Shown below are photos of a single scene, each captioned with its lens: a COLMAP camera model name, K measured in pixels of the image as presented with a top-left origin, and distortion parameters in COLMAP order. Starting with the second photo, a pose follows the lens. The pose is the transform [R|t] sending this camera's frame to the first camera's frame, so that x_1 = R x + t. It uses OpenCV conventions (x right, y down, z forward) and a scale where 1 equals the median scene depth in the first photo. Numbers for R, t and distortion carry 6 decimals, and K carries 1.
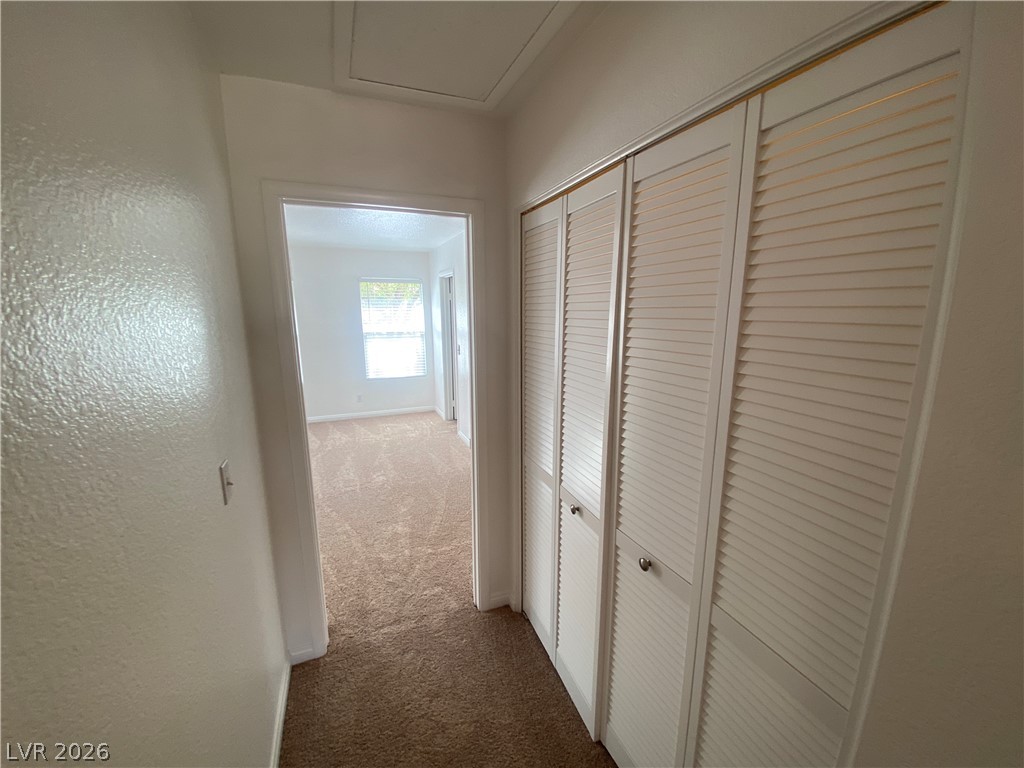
lens RADIAL K [[416.0, 0, 509.9], [0, 416.0, 388.3], [0, 0, 1]] dist [0.019750, -0.020179]
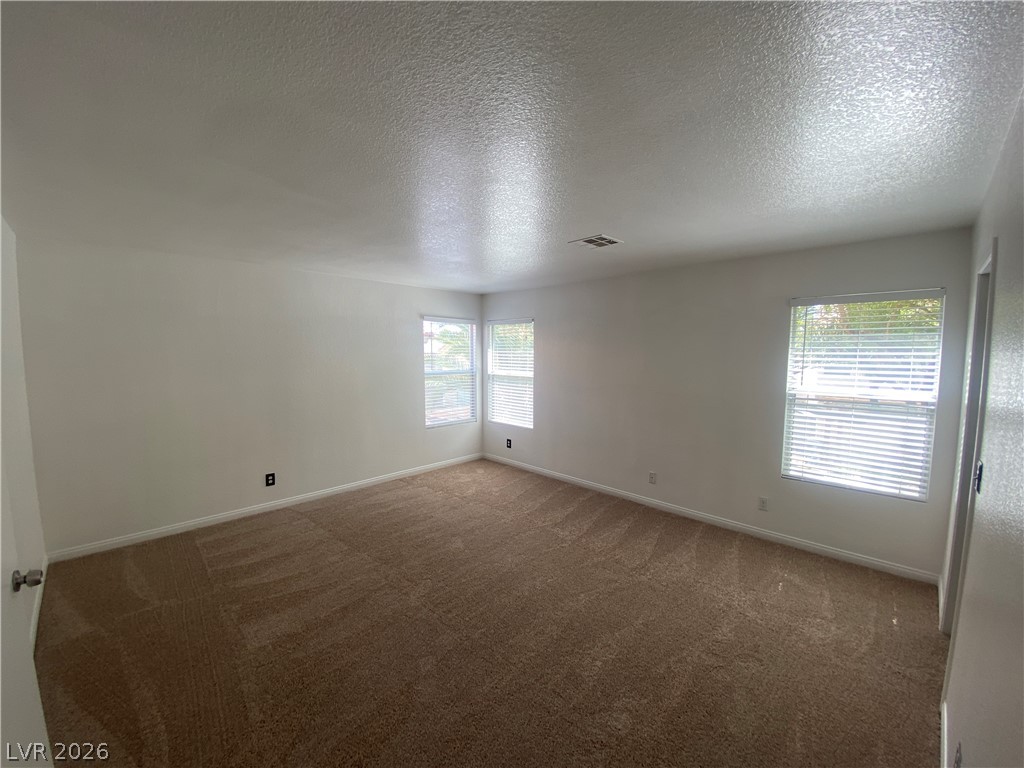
lens RADIAL K [[416.0, 0, 509.9], [0, 416.0, 388.3], [0, 0, 1]] dist [0.019750, -0.020179]
pose [[0.390547, 0.074217, -0.917587, 0.025278], [-0.162390, 0.986669, 0.010687, -0.089488], [0.906147, 0.144833, 0.397392, 0.453421]]
